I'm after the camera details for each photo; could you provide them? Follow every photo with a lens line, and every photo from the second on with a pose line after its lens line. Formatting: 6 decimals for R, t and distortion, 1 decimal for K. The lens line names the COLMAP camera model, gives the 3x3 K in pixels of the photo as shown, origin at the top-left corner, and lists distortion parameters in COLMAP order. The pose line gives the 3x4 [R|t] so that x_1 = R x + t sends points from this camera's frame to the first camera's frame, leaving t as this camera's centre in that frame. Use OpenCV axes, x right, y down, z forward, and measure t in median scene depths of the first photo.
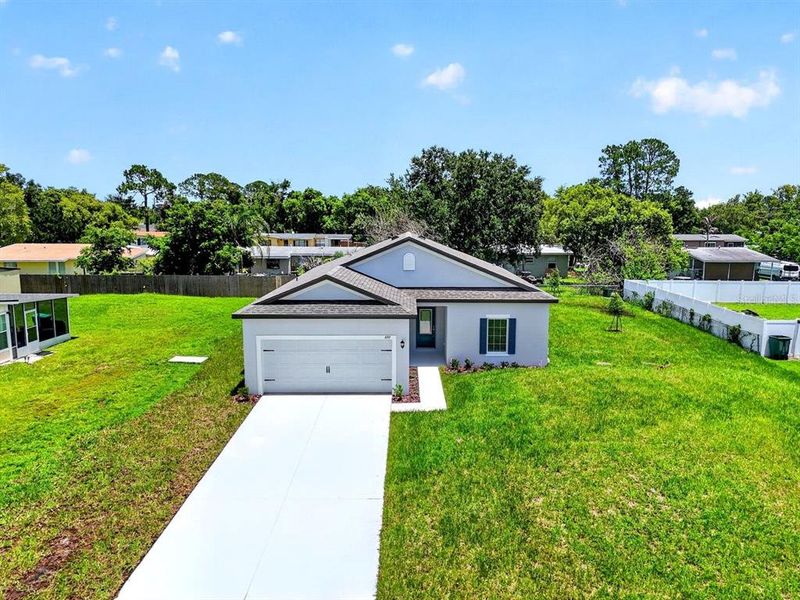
lens RADIAL K [[587.4, 0, 400.5], [0, 587.4, 297.4], [0, 0, 1]] dist [0.034754, -0.019148]
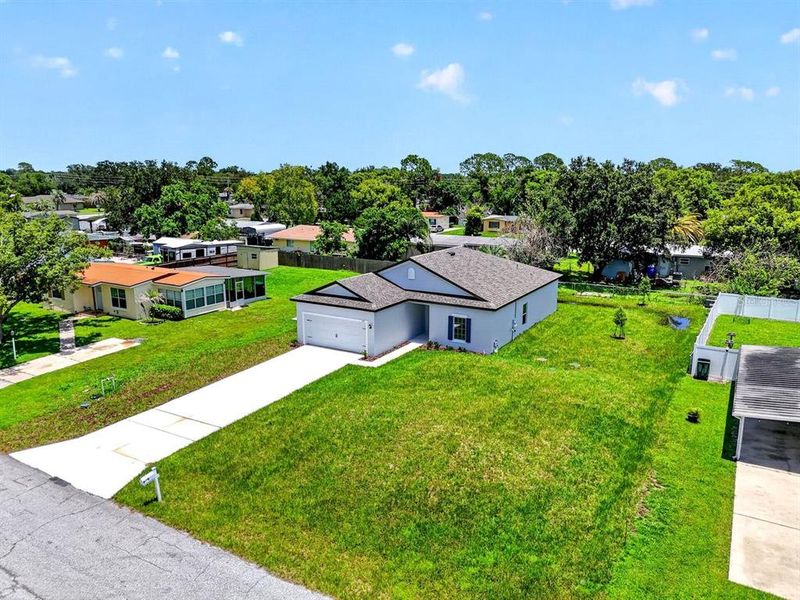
lens RADIAL K [[587.4, 0, 400.2], [0, 587.4, 301.9], [0, 0, 1]] dist [0.034754, -0.019148]
pose [[0.864175, 0.104826, -0.492151, 0.743294], [-0.071611, 0.993725, 0.085916, -0.115368], [0.498069, -0.039003, 0.866260, -0.334026]]
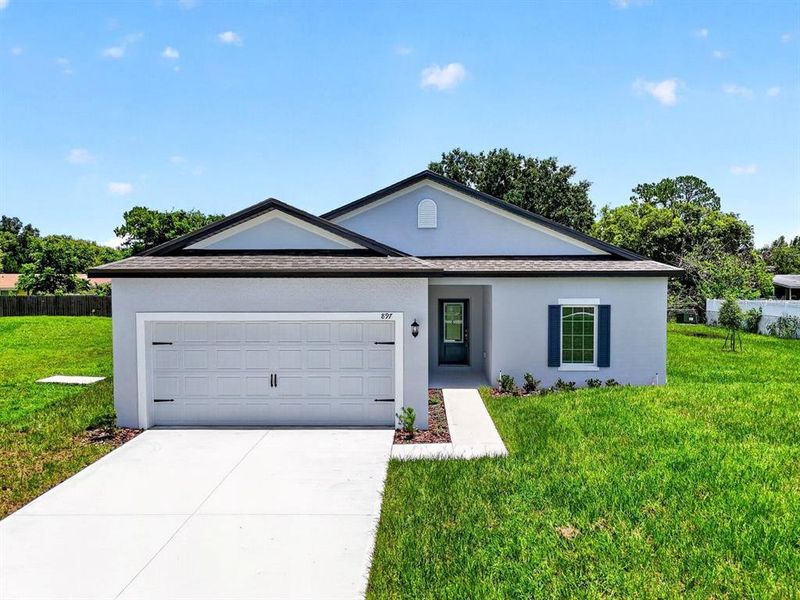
lens RADIAL K [[587.4, 0, 401.4], [0, 587.4, 296.2], [0, 0, 1]] dist [0.034754, -0.019148]
pose [[0.999607, -0.003010, -0.027882, 0.004632], [-0.000002, 0.994216, -0.107400, 0.089017], [0.028044, 0.107358, 0.993825, 0.402042]]
